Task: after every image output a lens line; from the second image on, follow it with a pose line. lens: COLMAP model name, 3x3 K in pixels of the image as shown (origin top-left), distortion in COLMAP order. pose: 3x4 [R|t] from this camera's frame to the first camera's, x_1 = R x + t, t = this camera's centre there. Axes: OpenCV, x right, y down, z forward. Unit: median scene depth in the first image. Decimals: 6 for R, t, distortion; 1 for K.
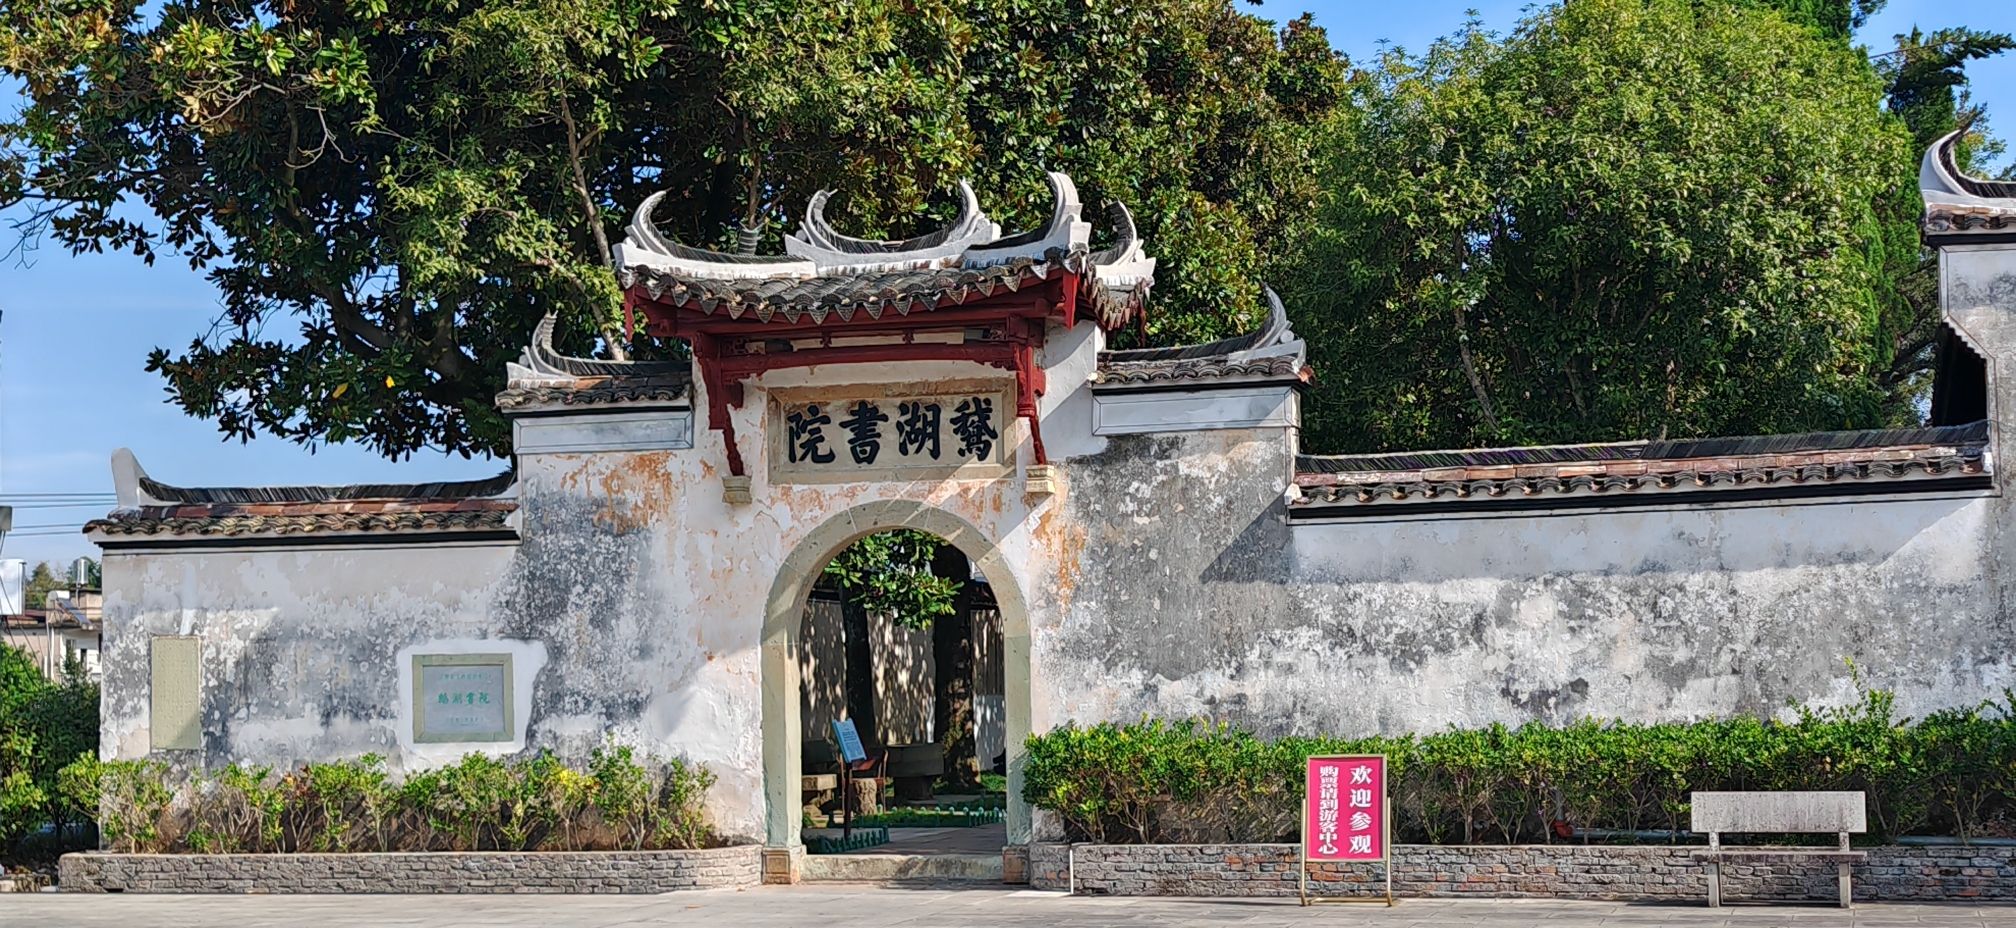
lens RADIAL K [[2664.0, 0, 1009.1], [0, 2664.0, 465.6], [0, 0, 1]] dist [0.088437, 0.000000]
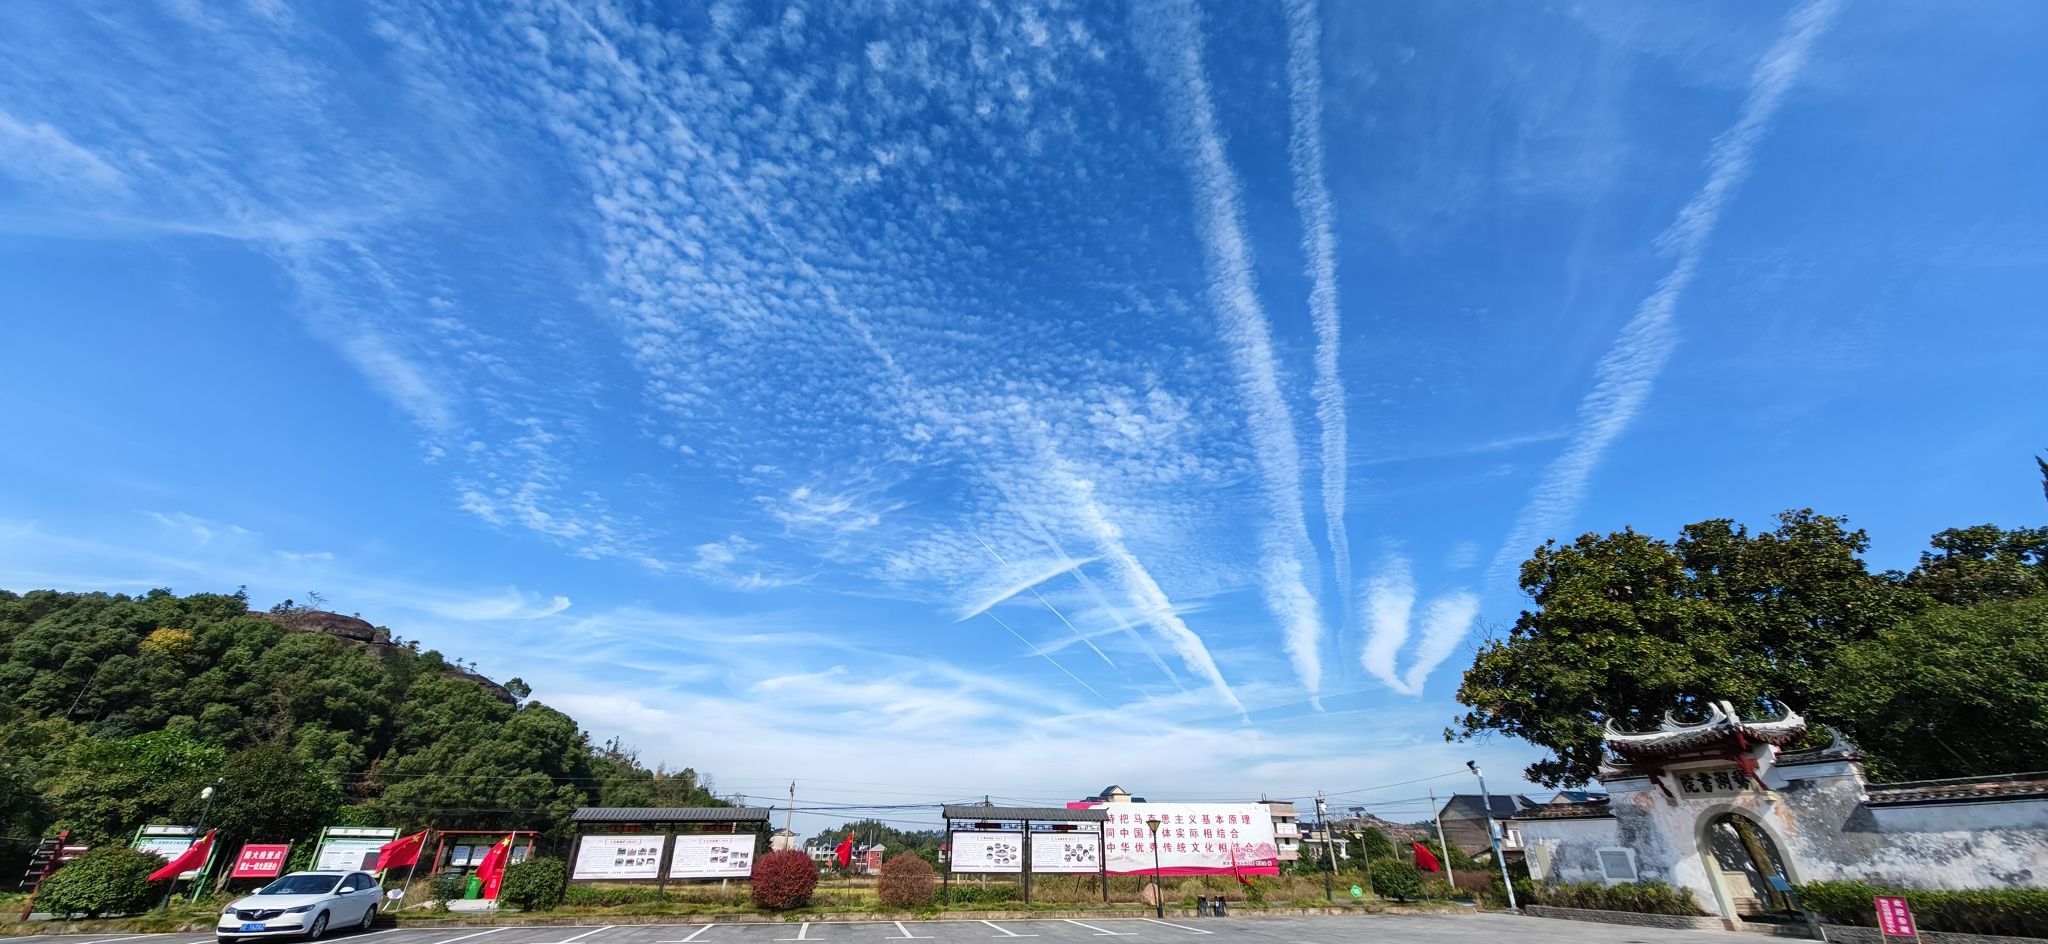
lens RADIAL K [[738.0, 0, 1020.3], [0, 738.0, 472.0], [0, 0, 1]] dist [-0.002797, -0.000536]
pose [[0.474514, -0.386551, -0.790832, 0.436838], [0.059301, 0.910416, -0.409421, -0.041451], [0.878248, 0.147379, 0.454928, -0.277361]]
